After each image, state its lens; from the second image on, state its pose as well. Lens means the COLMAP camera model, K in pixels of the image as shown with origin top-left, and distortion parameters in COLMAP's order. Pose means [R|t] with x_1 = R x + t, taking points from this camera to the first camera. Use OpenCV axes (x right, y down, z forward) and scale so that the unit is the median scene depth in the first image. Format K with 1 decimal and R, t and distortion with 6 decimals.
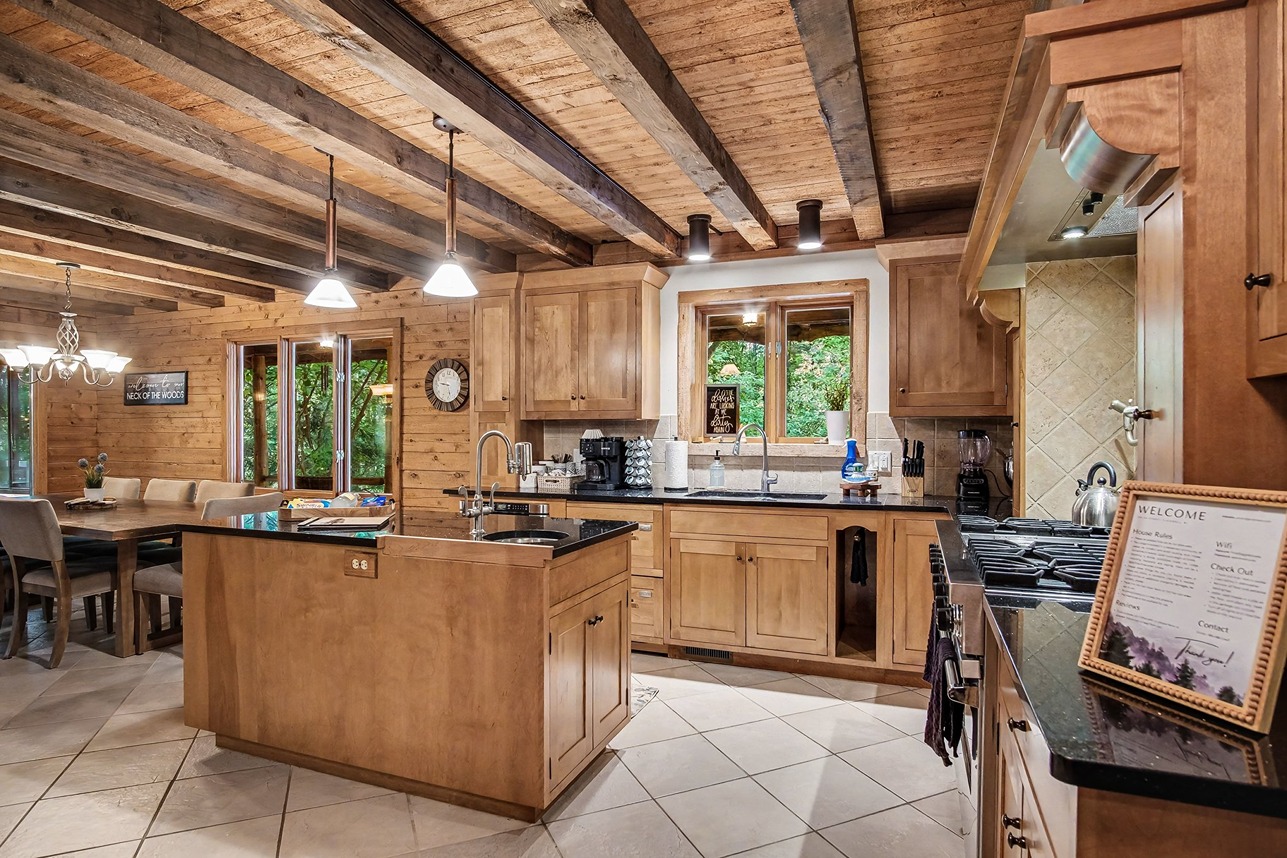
lens RADIAL K [[685.9, 0, 641.1], [0, 685.9, 431.8], [0, 0, 1]] dist [-0.028825, 0.002905]
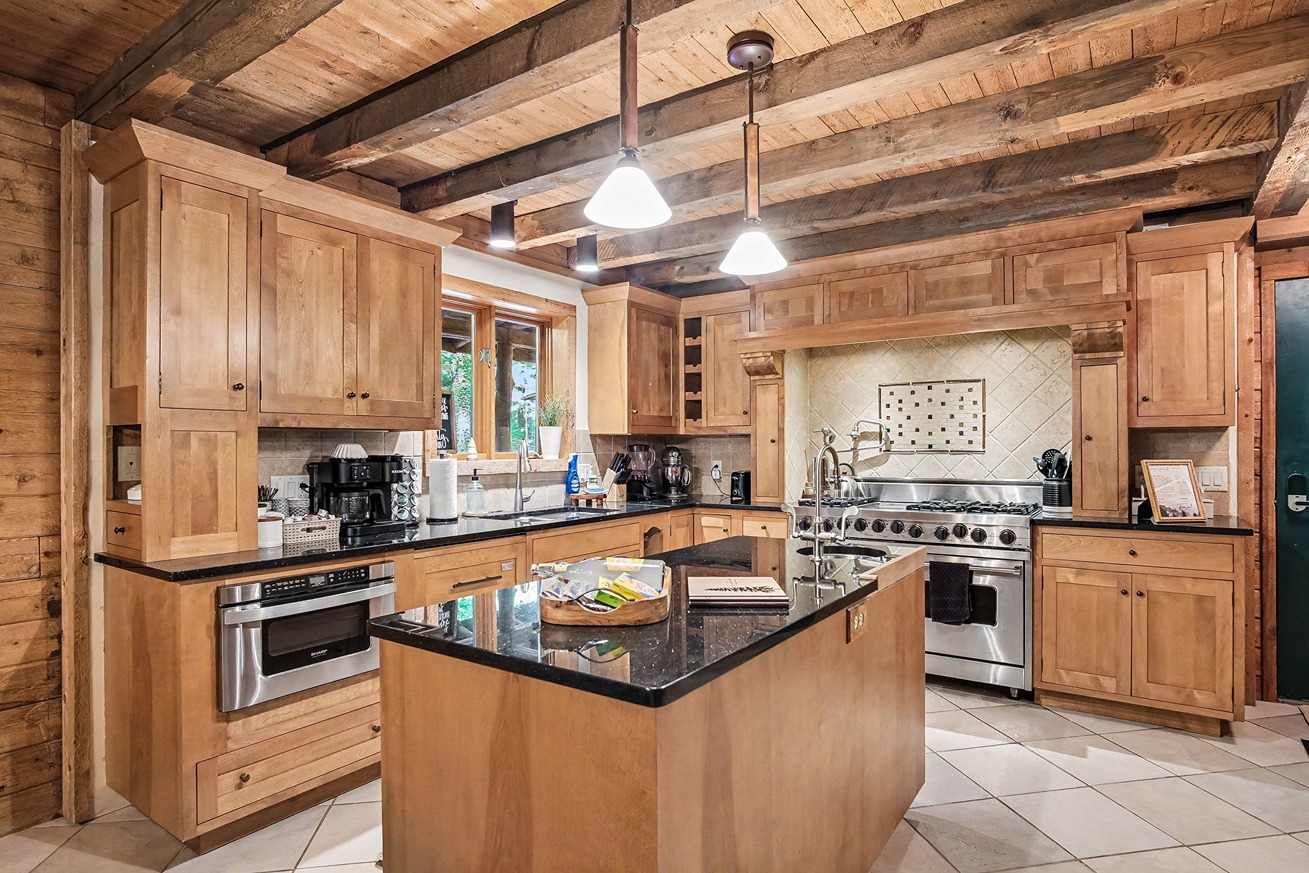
lens RADIAL K [[697.7, 0, 656.1], [0, 697.7, 440.7], [0, 0, 1]] dist [-0.028825, 0.002905]
pose [[0.234014, 0.006124, 0.972214, -0.550595], [0.004787, 0.999961, -0.007451, -0.000338], [-0.972221, 0.006398, 0.233975, 0.471913]]
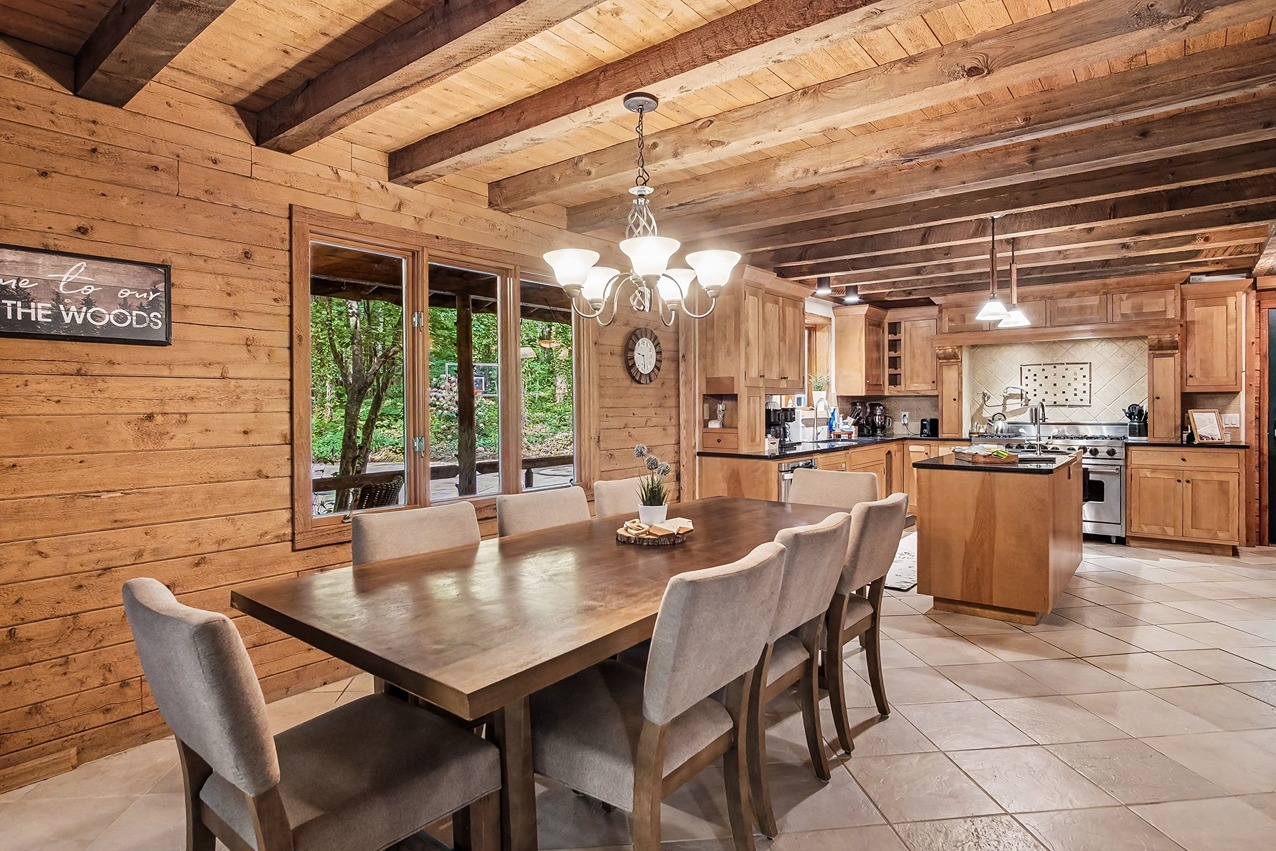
lens RADIAL K [[680.1, 0, 637.7], [0, 680.1, 403.4], [0, 0, 1]] dist [-0.028825, 0.002905]
pose [[0.305032, -0.003383, 0.952336, -1.194530], [0.006784, 0.999976, 0.001379, -0.004001], [-0.952318, 0.006040, 0.305047, 0.730553]]
